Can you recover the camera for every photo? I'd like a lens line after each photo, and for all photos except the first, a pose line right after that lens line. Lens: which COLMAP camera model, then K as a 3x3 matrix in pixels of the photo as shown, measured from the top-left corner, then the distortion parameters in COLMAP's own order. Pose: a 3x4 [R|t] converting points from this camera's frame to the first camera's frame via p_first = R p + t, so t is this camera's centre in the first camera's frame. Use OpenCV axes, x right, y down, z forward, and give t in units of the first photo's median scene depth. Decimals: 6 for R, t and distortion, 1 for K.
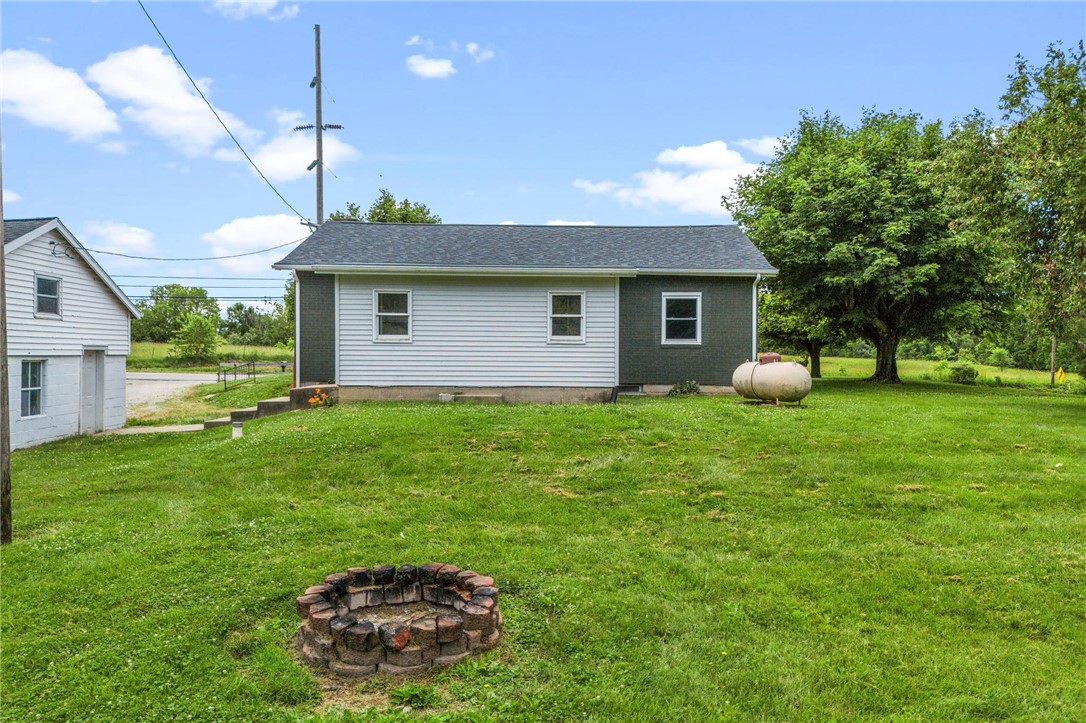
lens RADIAL K [[802.8, 0, 546.3], [0, 802.8, 360.6], [0, 0, 1]] dist [0.036410, -0.011540]
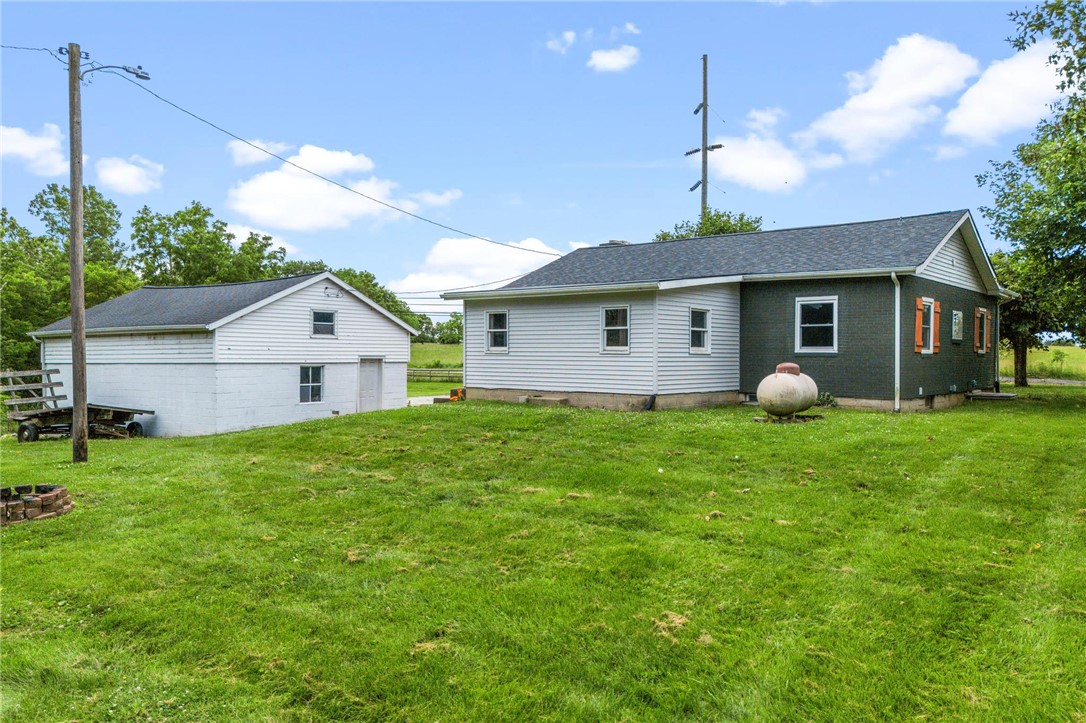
lens RADIAL K [[802.8, 0, 546.3], [0, 802.8, 360.6], [0, 0, 1]] dist [0.036410, -0.011540]
pose [[0.771919, 0.002678, -0.635716, 0.568681], [-0.005840, 0.999979, -0.002879, -0.007155], [0.635694, 0.005935, 0.771918, 0.089331]]
